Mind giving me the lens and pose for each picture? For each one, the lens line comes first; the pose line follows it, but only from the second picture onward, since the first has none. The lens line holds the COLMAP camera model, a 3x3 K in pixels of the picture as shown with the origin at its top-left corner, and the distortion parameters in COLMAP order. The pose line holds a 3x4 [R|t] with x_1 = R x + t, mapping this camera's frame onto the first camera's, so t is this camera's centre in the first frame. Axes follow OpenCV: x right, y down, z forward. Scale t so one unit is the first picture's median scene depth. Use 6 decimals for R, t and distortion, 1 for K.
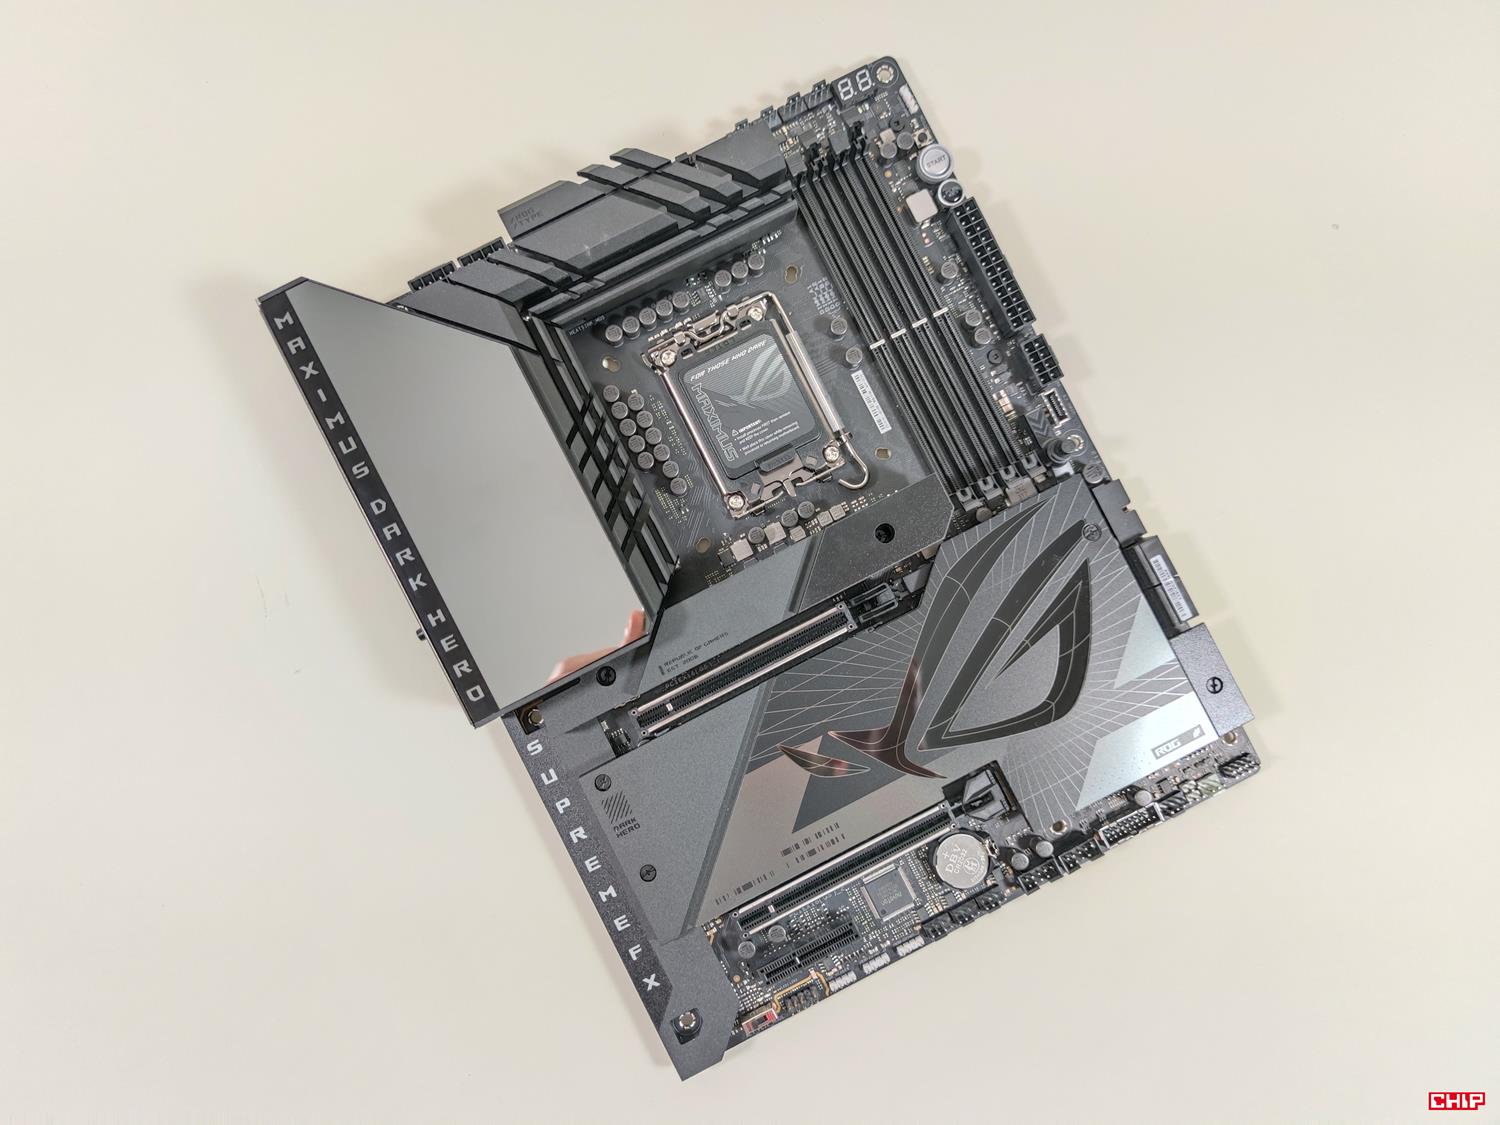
lens RADIAL K [[1106.6, 0, 734.1], [0, 1106.6, 577.4], [0, 0, 1]] dist [0.029942, -0.003138]
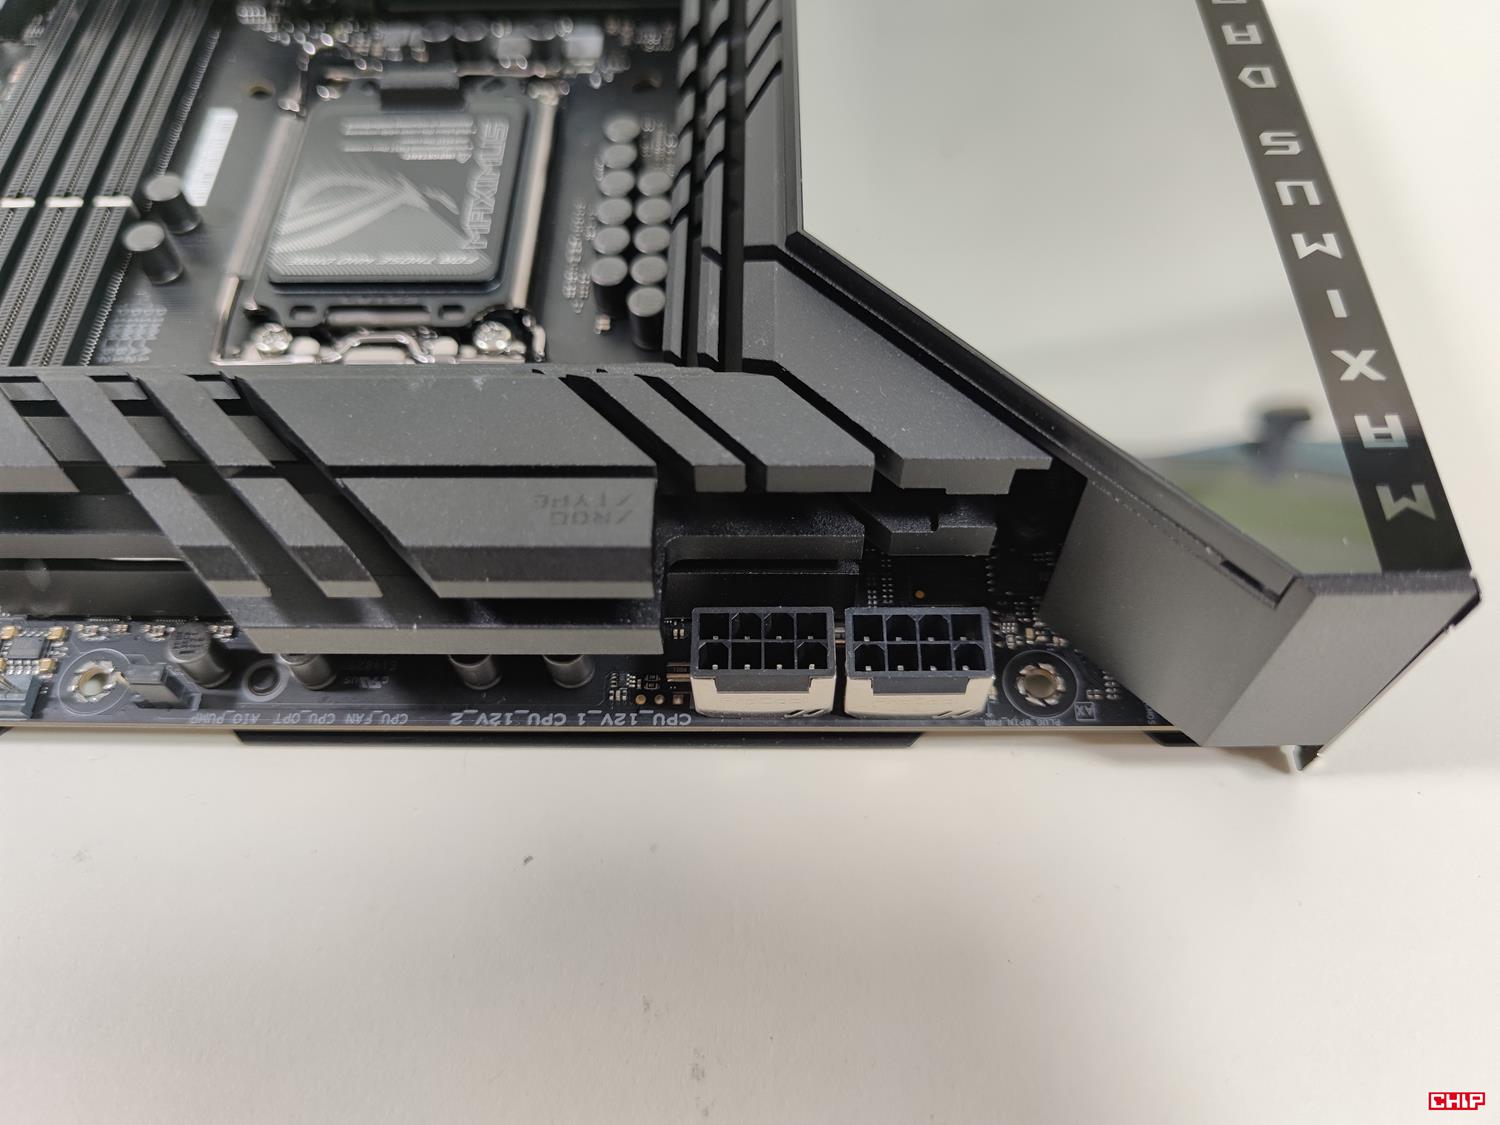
lens RADIAL K [[1145.1, 0, 750.0], [0, 1145.1, 562.5], [0, 0, 1]] dist [-0.030681, -0.010268]
pose [[-0.886802, -0.401403, 0.229035, -0.293815], [0.461800, -0.750400, 0.472907, -0.440046], [-0.017958, 0.525143, 0.850824, 0.678889]]
